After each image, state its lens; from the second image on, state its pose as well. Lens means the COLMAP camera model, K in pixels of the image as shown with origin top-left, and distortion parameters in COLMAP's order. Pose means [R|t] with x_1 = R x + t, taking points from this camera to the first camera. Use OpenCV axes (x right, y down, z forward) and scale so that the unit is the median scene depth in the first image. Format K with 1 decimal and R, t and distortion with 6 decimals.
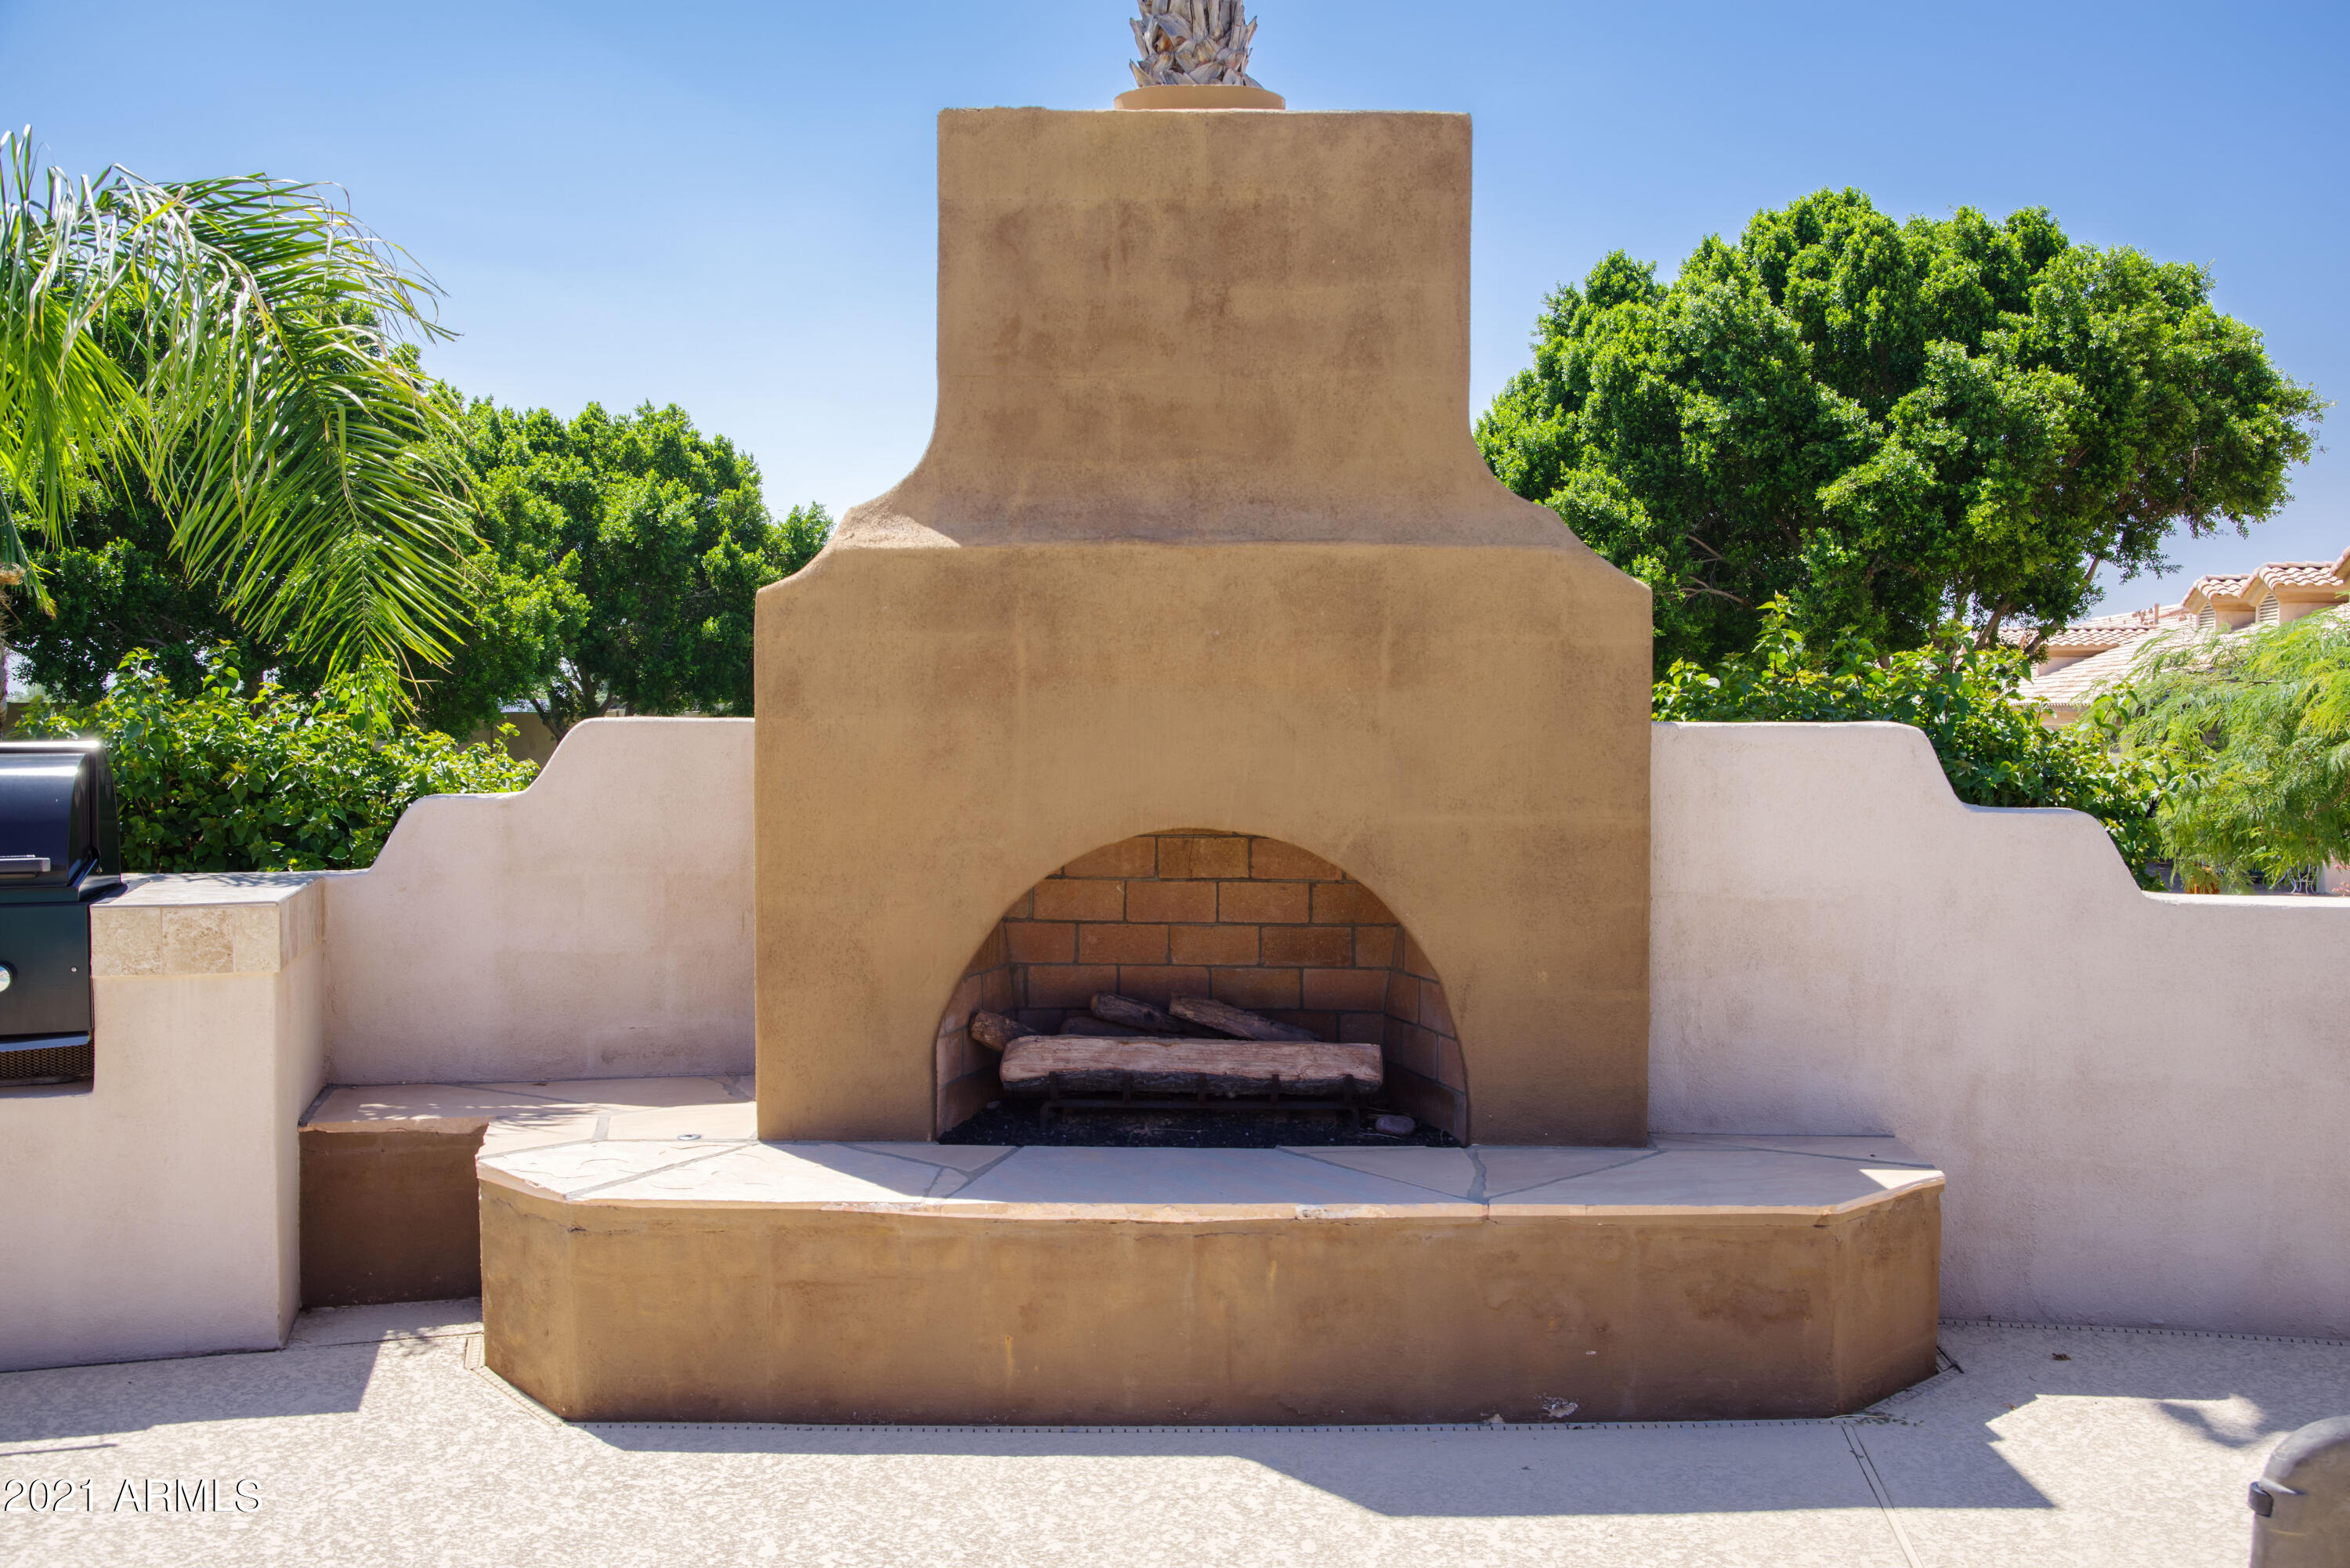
lens RADIAL K [[2329.8, 0, 1175.0], [0, 2329.8, 784.0], [0, 0, 1]] dist [-0.005827, -0.000979]
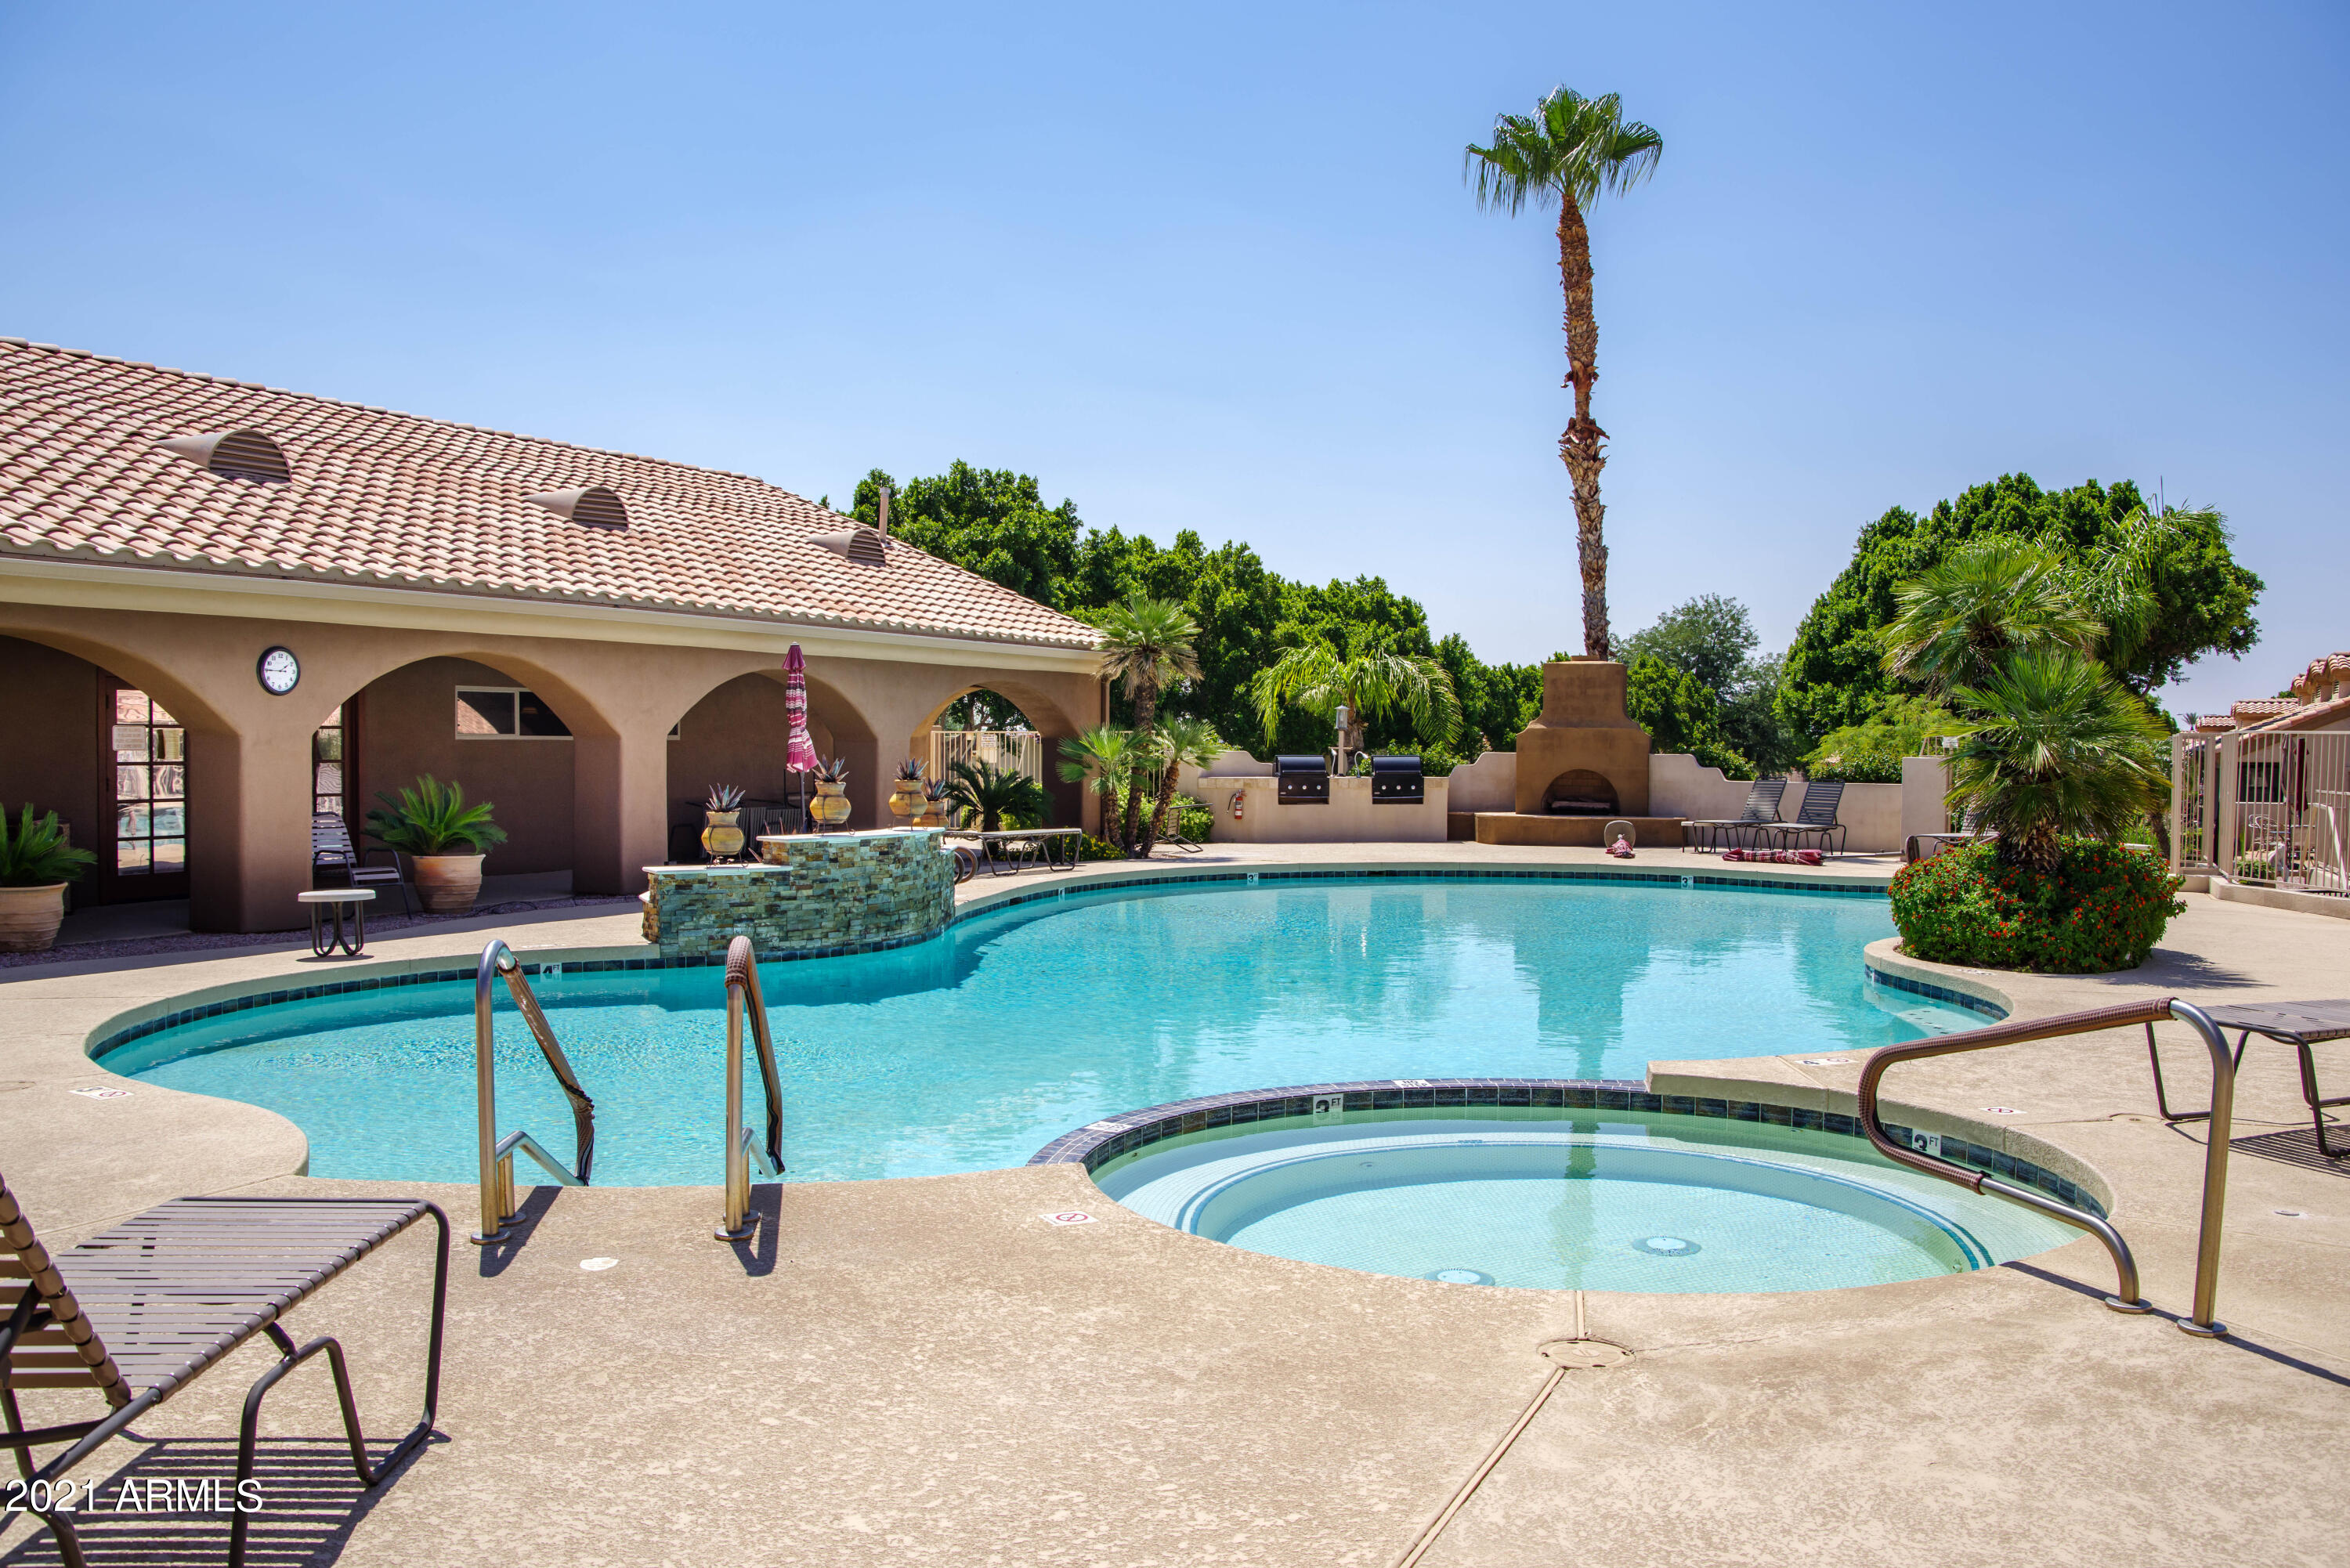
lens RADIAL K [[1904.0, 0, 1175.0], [0, 1904.0, 784.0], [0, 0, 1]] dist [-0.126001, -0.000539]
pose [[0.961136, 0.010618, -0.275870, 0.100182], [-0.014273, 0.999835, -0.011243, 0.035791], [0.275705, 0.014744, 0.961129, -1.173852]]
